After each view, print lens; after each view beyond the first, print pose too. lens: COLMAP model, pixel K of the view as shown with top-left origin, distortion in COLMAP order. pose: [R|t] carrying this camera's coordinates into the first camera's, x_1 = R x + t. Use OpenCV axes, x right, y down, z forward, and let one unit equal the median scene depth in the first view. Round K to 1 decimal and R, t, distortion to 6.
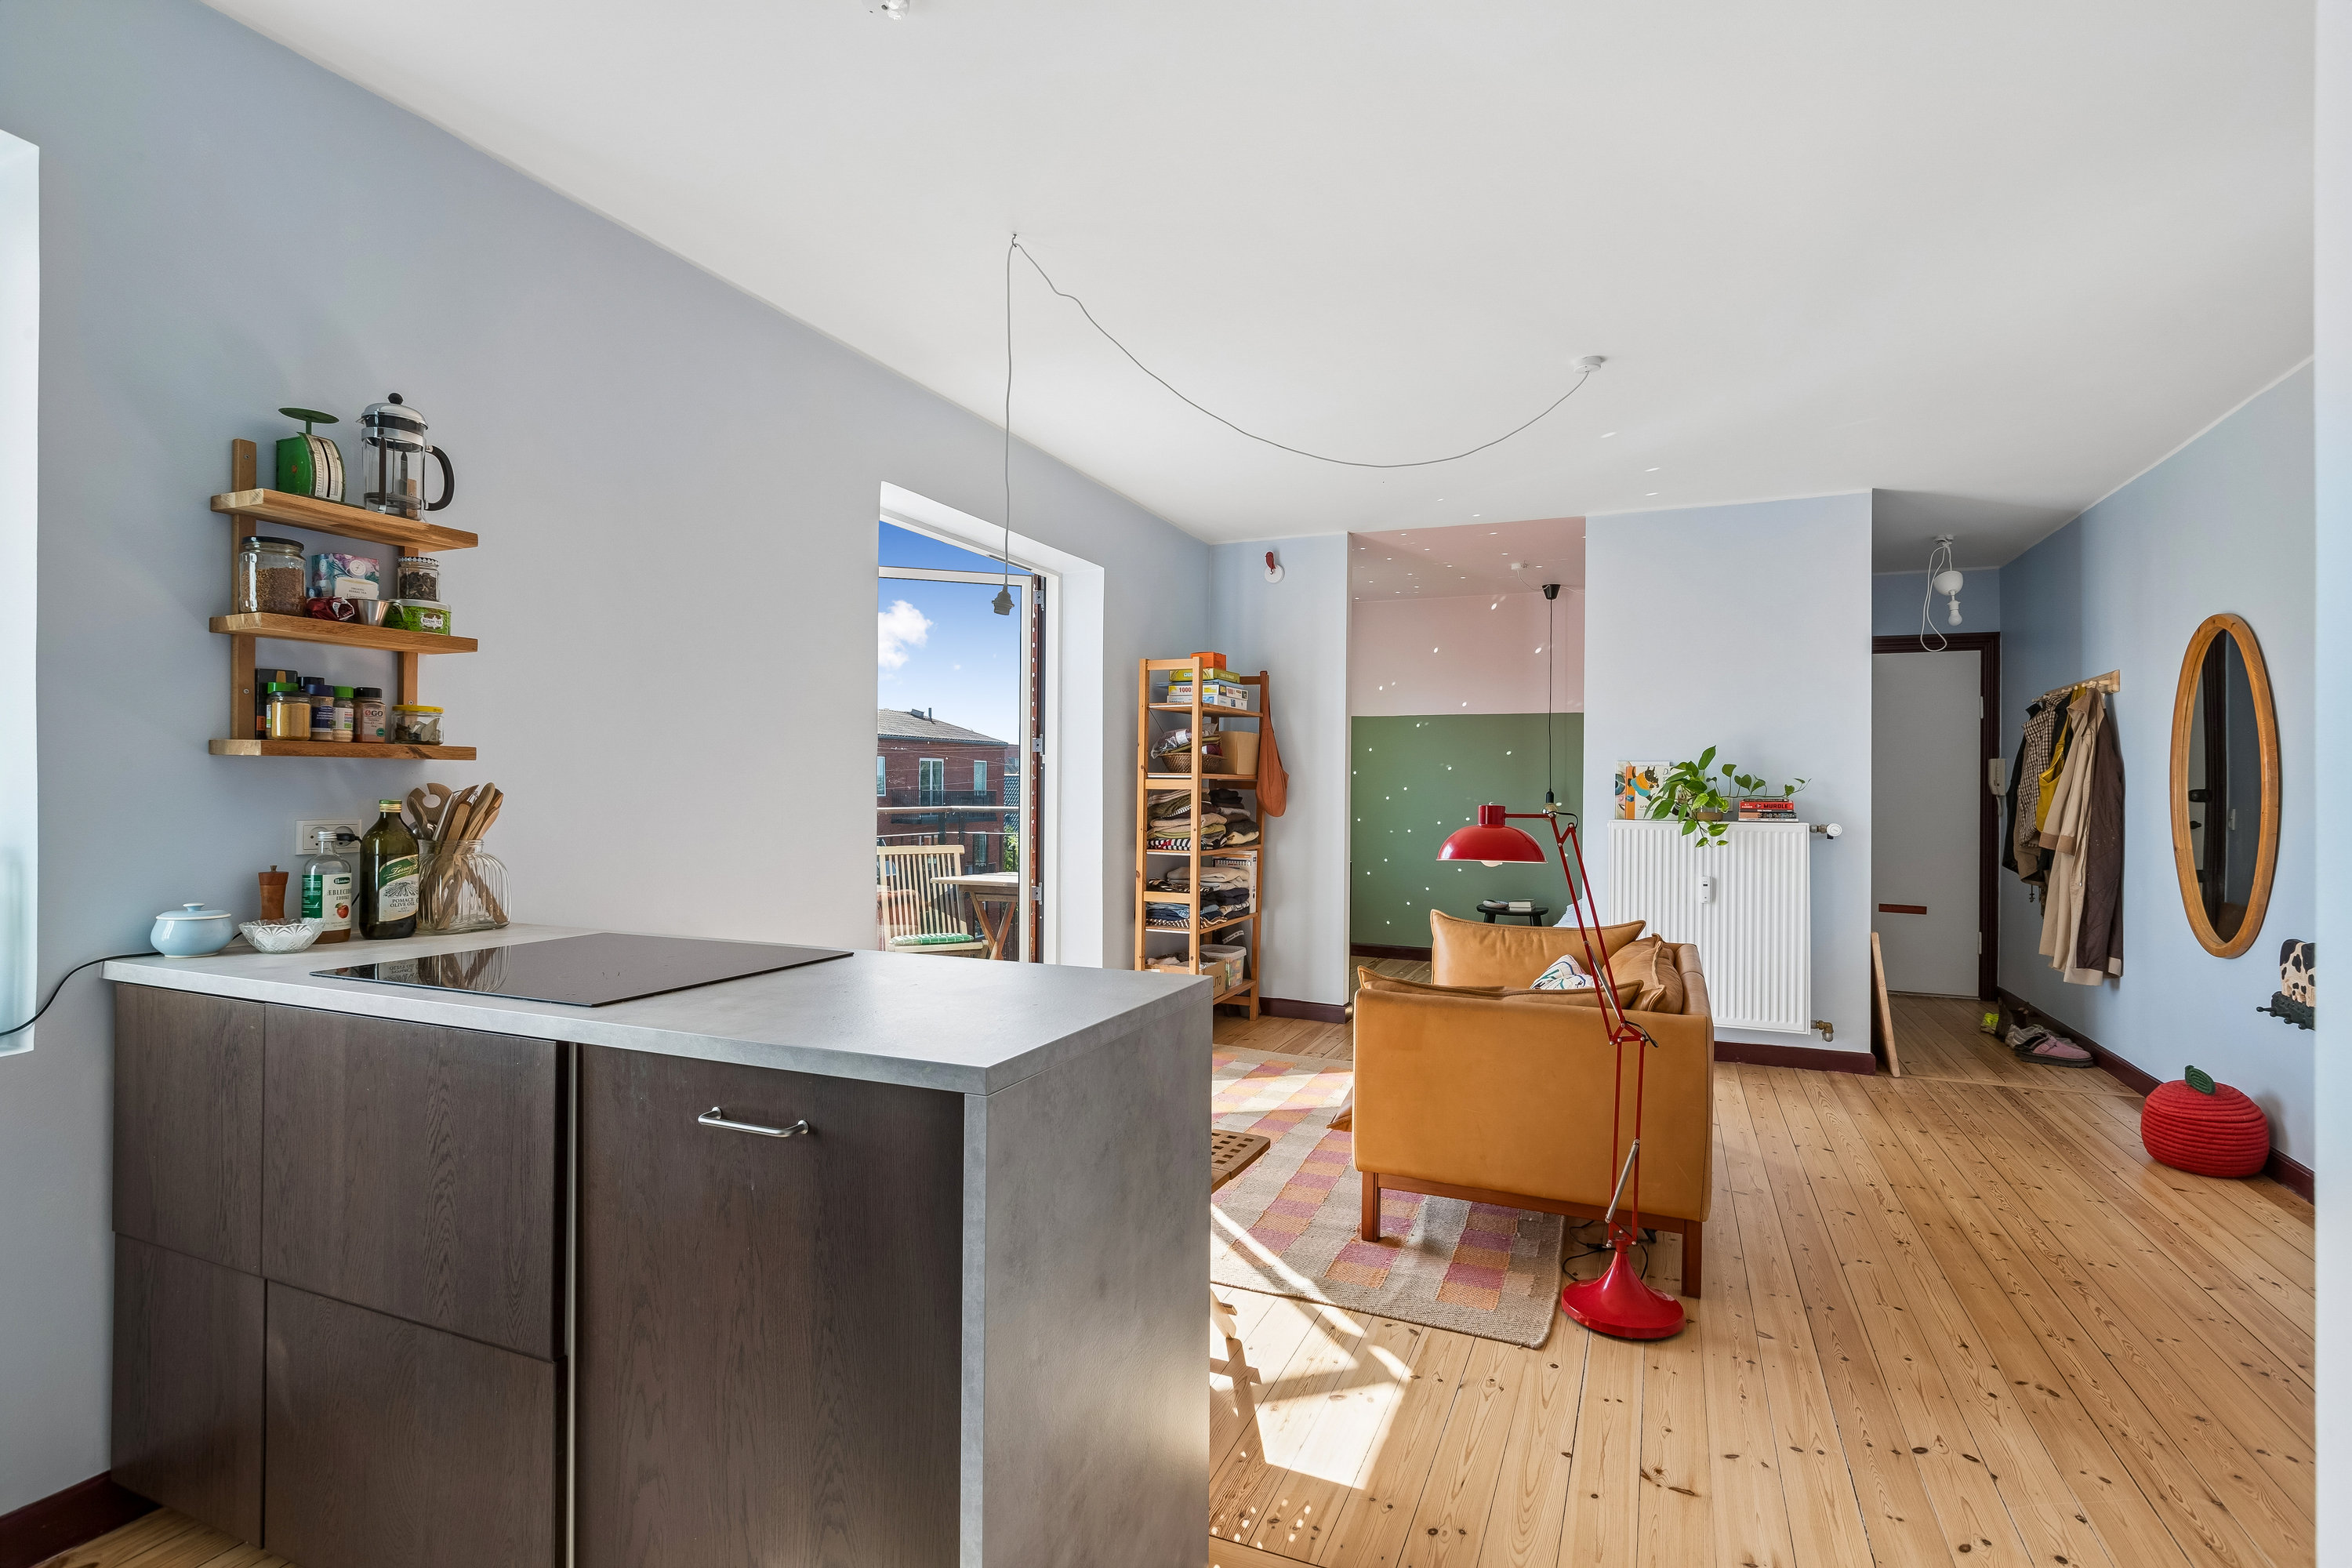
lens RADIAL K [[1160.0, 0, 1179.4], [0, 1160.0, 778.8], [0, 0, 1]] dist [-0.005084, 0.000374]
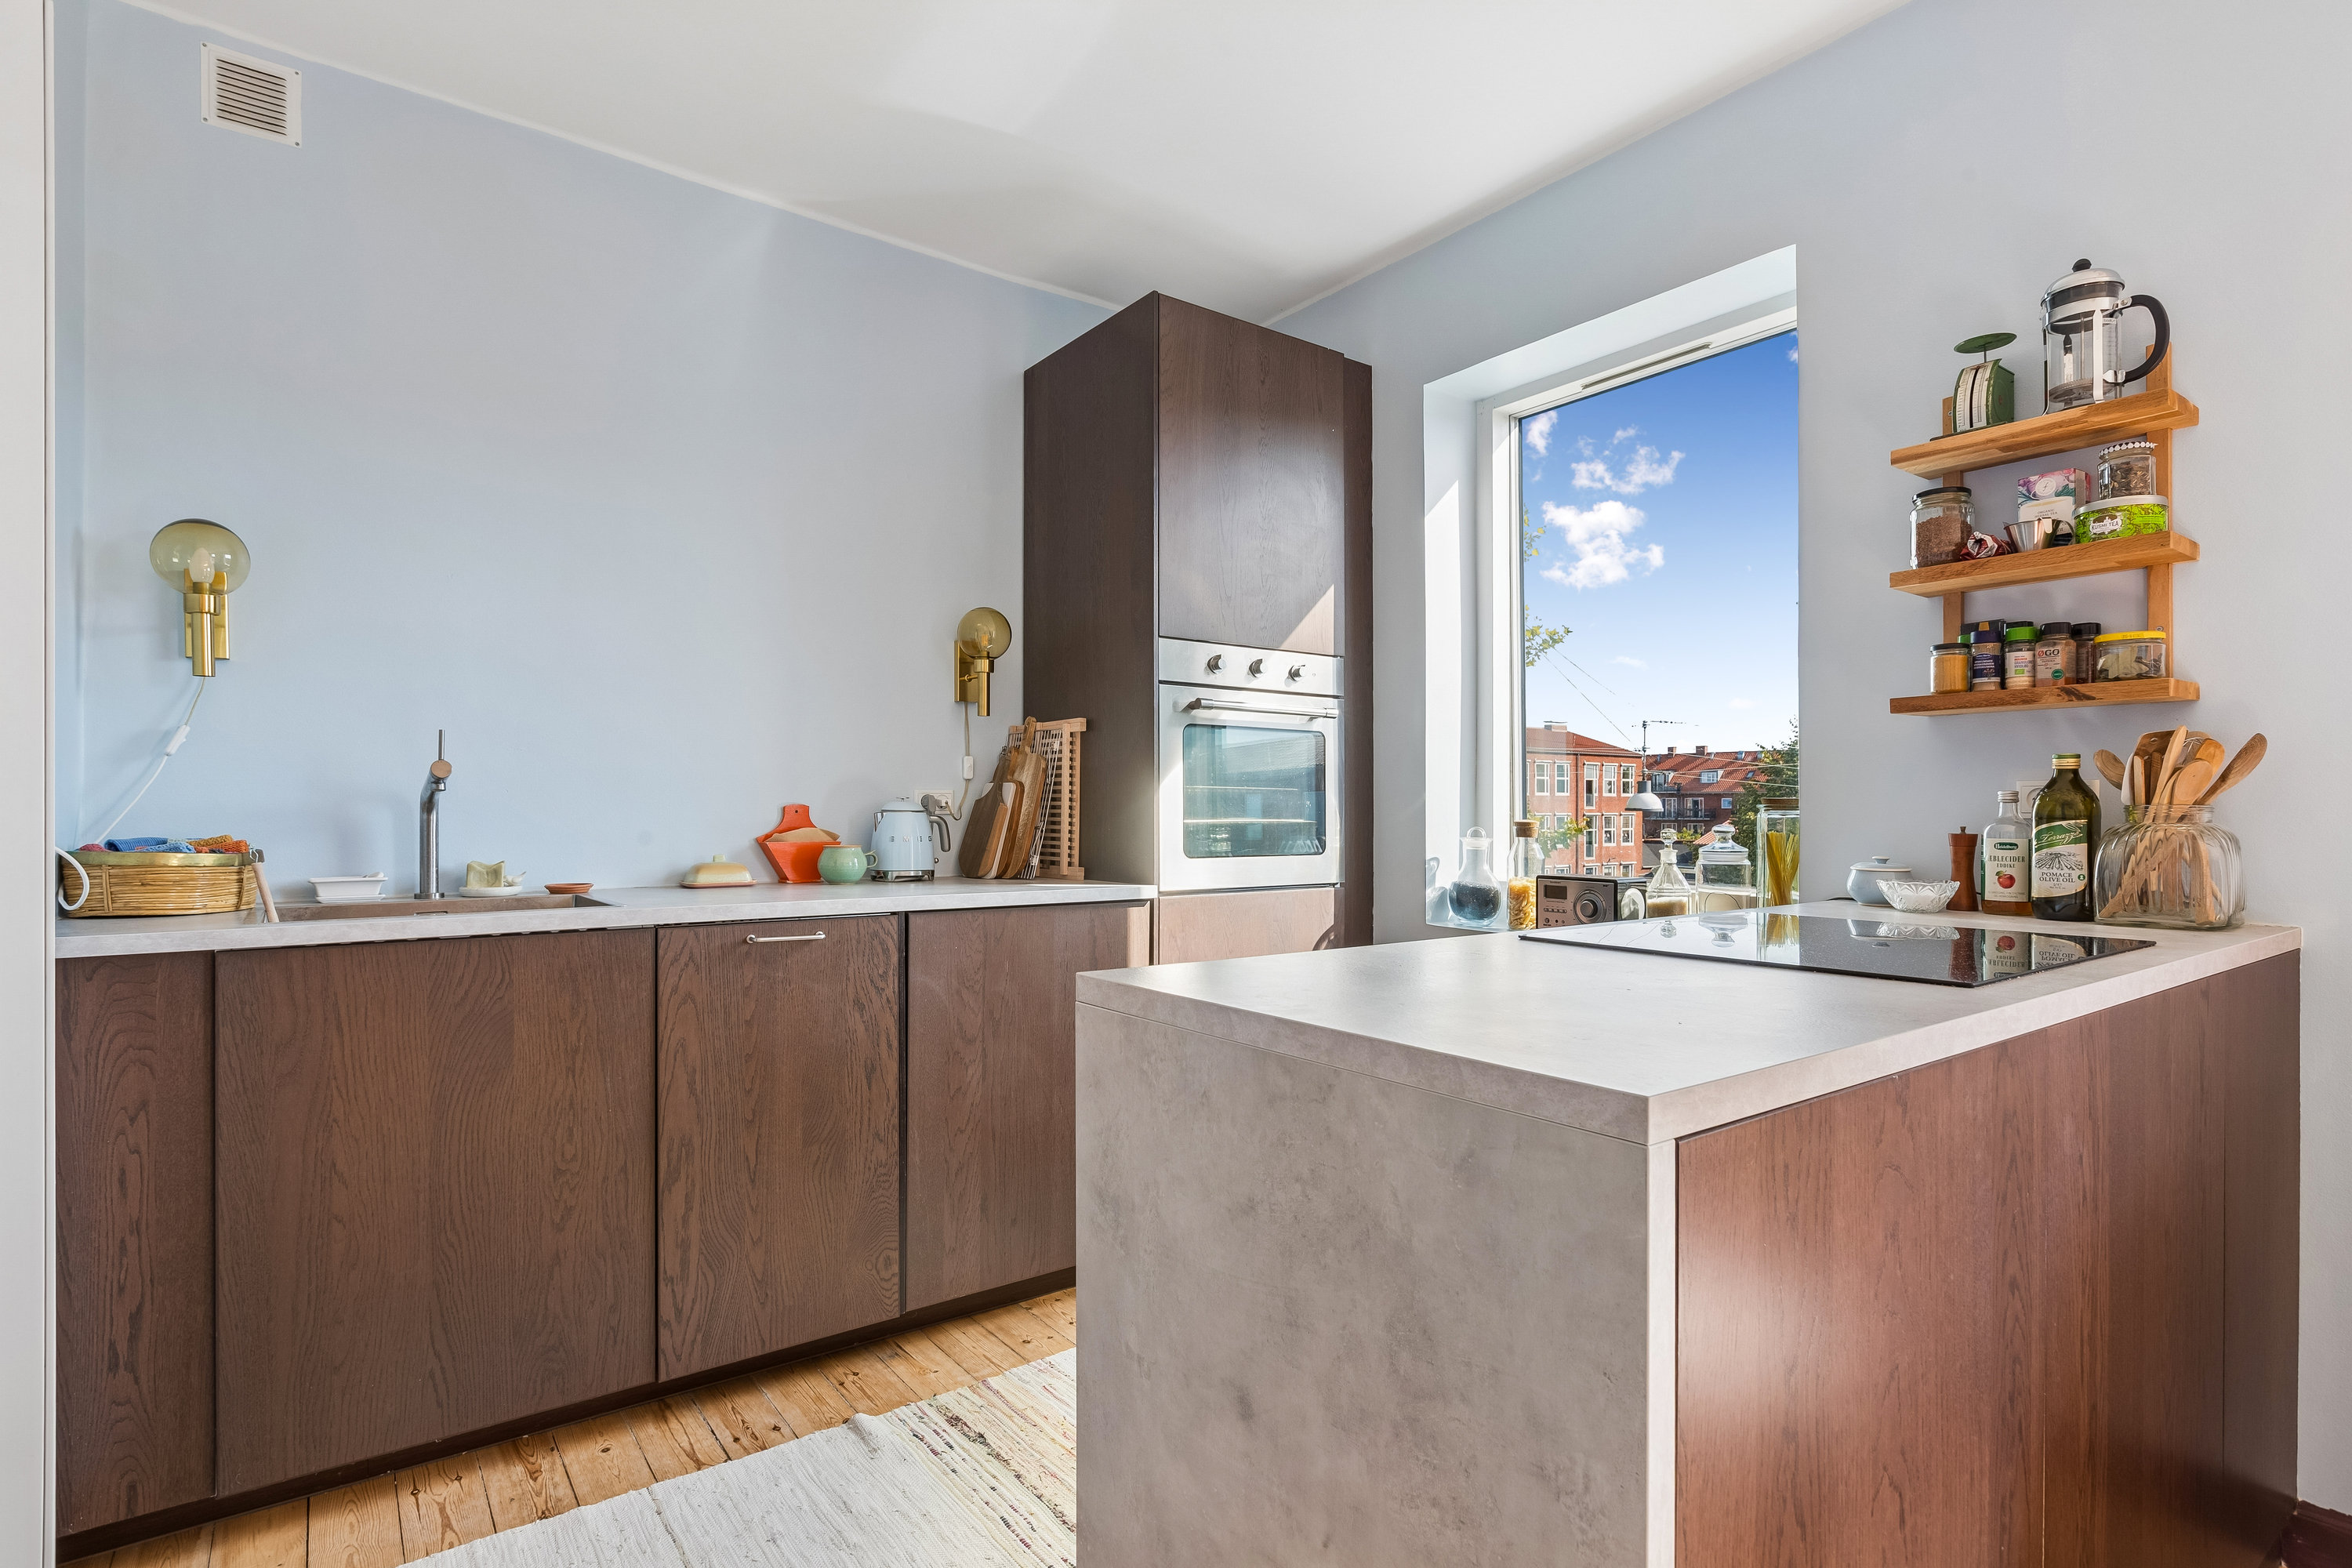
lens RADIAL K [[1160.0, 0, 1186.2], [0, 1160.0, 807.8], [0, 0, 1]] dist [-0.005084, 0.000374]
pose [[-0.512001, -0.009769, -0.858929, 0.254793], [-0.000212, 0.999937, -0.011247, 0.047796], [0.858985, -0.005577, -0.511970, 0.633058]]
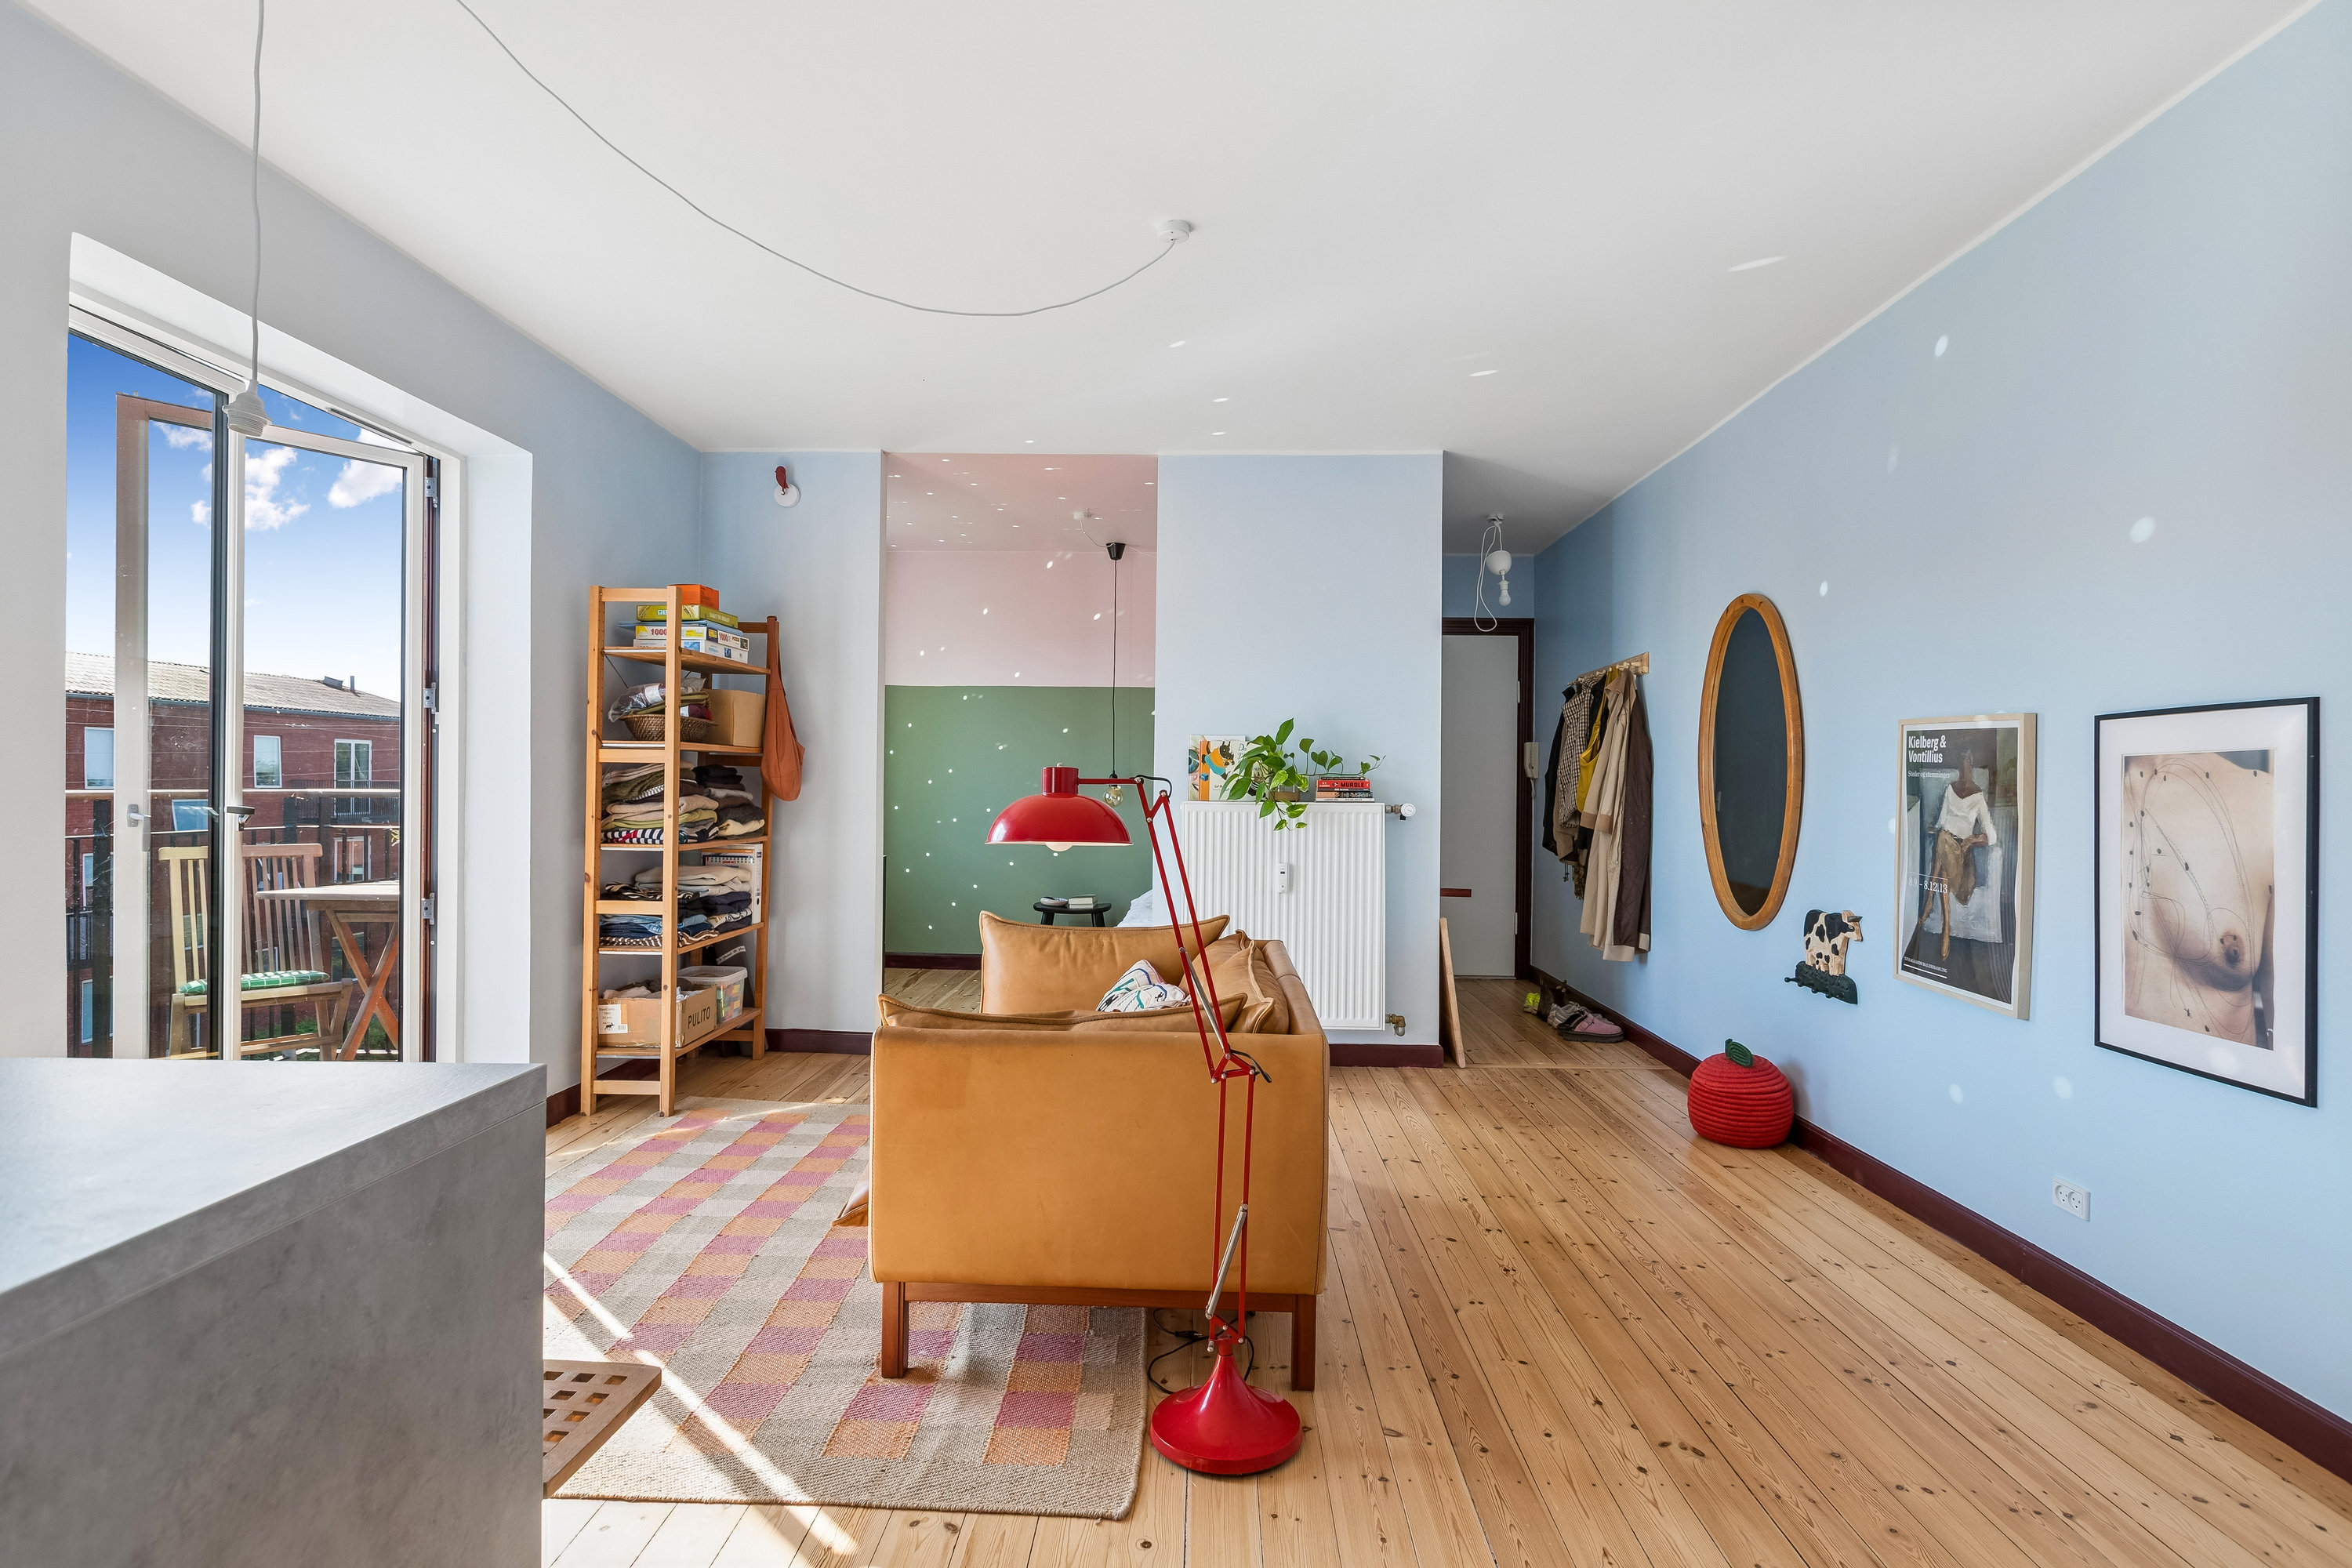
lens RADIAL K [[1221.5, 0, 1178.5], [0, 1221.5, 781.9], [0, 0, 1]] dist [-0.000220, -0.000646]
pose [[0.931820, 0.001085, 0.362920, 0.054844], [-0.003873, 0.999968, 0.006955, 0.024370], [-0.362901, -0.007886, 0.931794, 0.237479]]
